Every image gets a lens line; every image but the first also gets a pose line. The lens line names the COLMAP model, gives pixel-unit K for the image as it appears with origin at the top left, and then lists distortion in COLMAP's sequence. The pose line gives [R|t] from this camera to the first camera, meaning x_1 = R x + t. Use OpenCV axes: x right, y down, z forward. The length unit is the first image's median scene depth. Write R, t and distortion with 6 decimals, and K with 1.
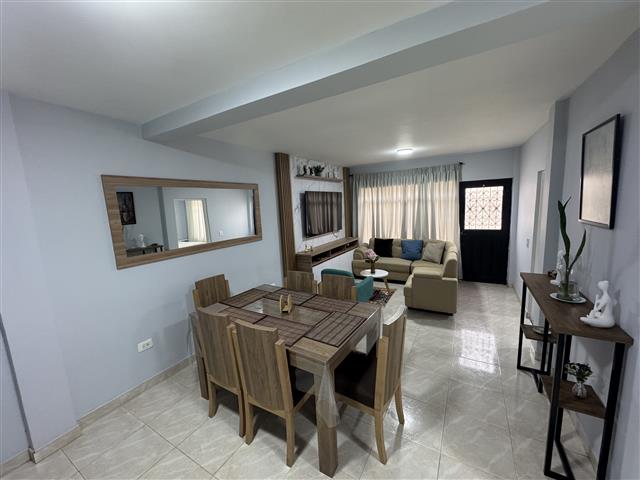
lens RADIAL K [[257.0, 0, 319.5], [0, 257.0, 239.0], [0, 0, 1]] dist [-0.001518, 0.000428]
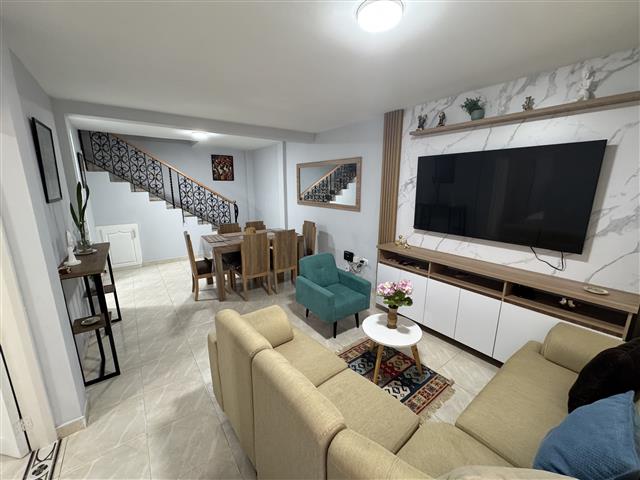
lens RADIAL K [[257.0, 0, 317.6], [0, 257.0, 240.0], [0, 0, 1]] dist [-0.001518, 0.000428]
pose [[-0.397262, 0.241222, -0.885435, 0.673437], [-0.108870, 0.945634, 0.306469, -0.160836], [0.911225, 0.218146, -0.349402, 1.048100]]
